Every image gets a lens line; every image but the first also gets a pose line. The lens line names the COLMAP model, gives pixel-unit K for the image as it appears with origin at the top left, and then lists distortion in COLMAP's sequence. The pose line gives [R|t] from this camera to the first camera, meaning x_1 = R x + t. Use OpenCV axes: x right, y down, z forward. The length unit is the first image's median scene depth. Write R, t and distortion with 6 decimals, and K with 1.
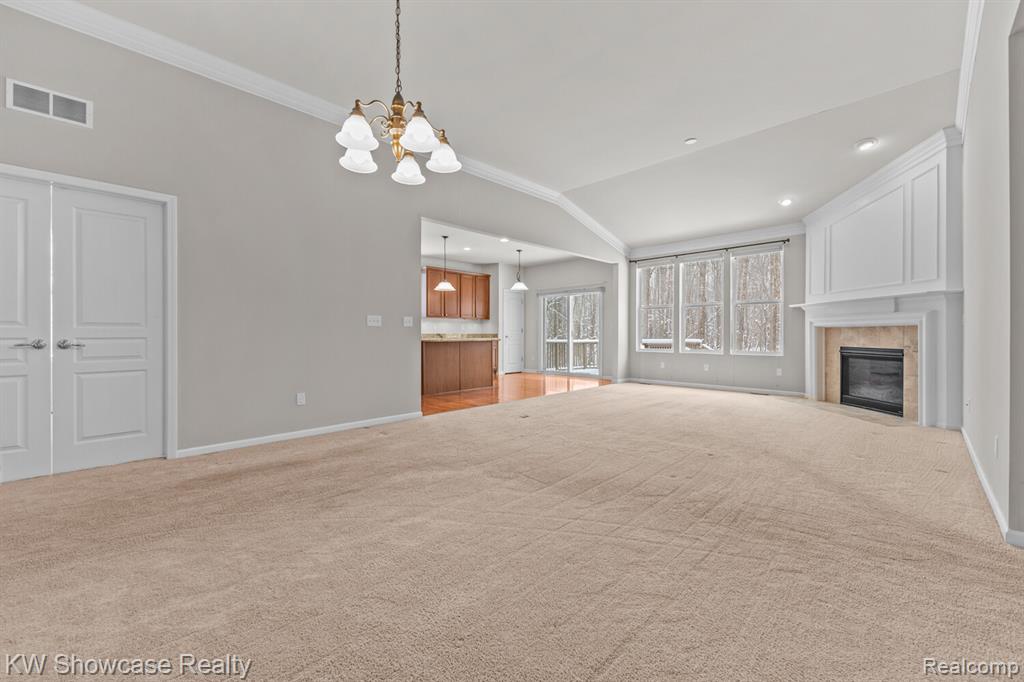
lens RADIAL K [[406.6, 0, 512.1], [0, 406.6, 334.4], [0, 0, 1]] dist [0.009604, -0.000263]
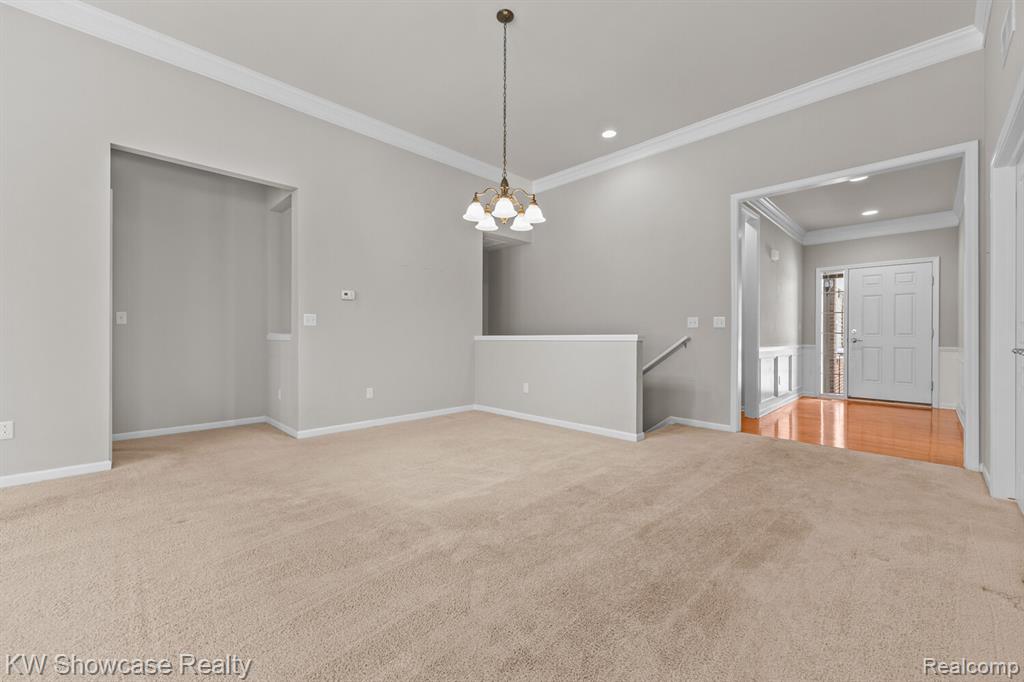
lens RADIAL K [[410.6, 0, 510.2], [0, 410.6, 335.8], [0, 0, 1]] dist [0.006704, -0.000261]
pose [[-0.999956, -0.003103, 0.008837, -0.093729], [-0.003139, 0.999987, -0.004067, 0.001487], [-0.008824, -0.004094, -0.999953, 0.760150]]
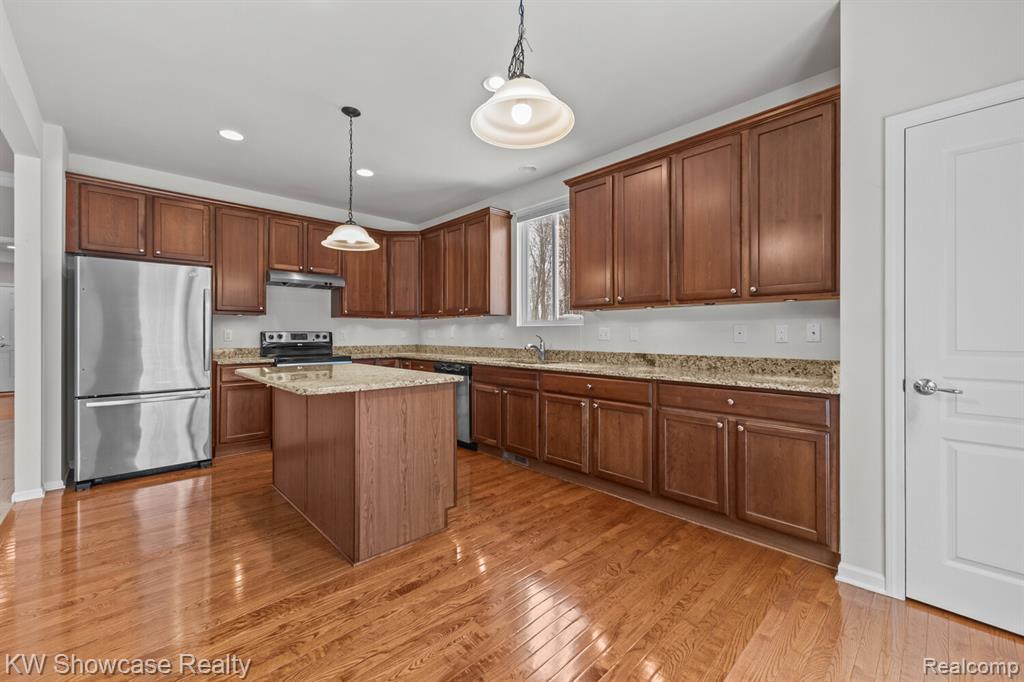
lens RADIAL K [[410.6, 0, 510.2], [0, 410.6, 335.8], [0, 0, 1]] dist [0.006704, -0.000261]
pose [[-0.033873, 0.002464, -0.999423, 0.253713], [0.000092, 0.999997, 0.002462, -0.024873], [0.999426, -0.000009, -0.033873, 1.284367]]
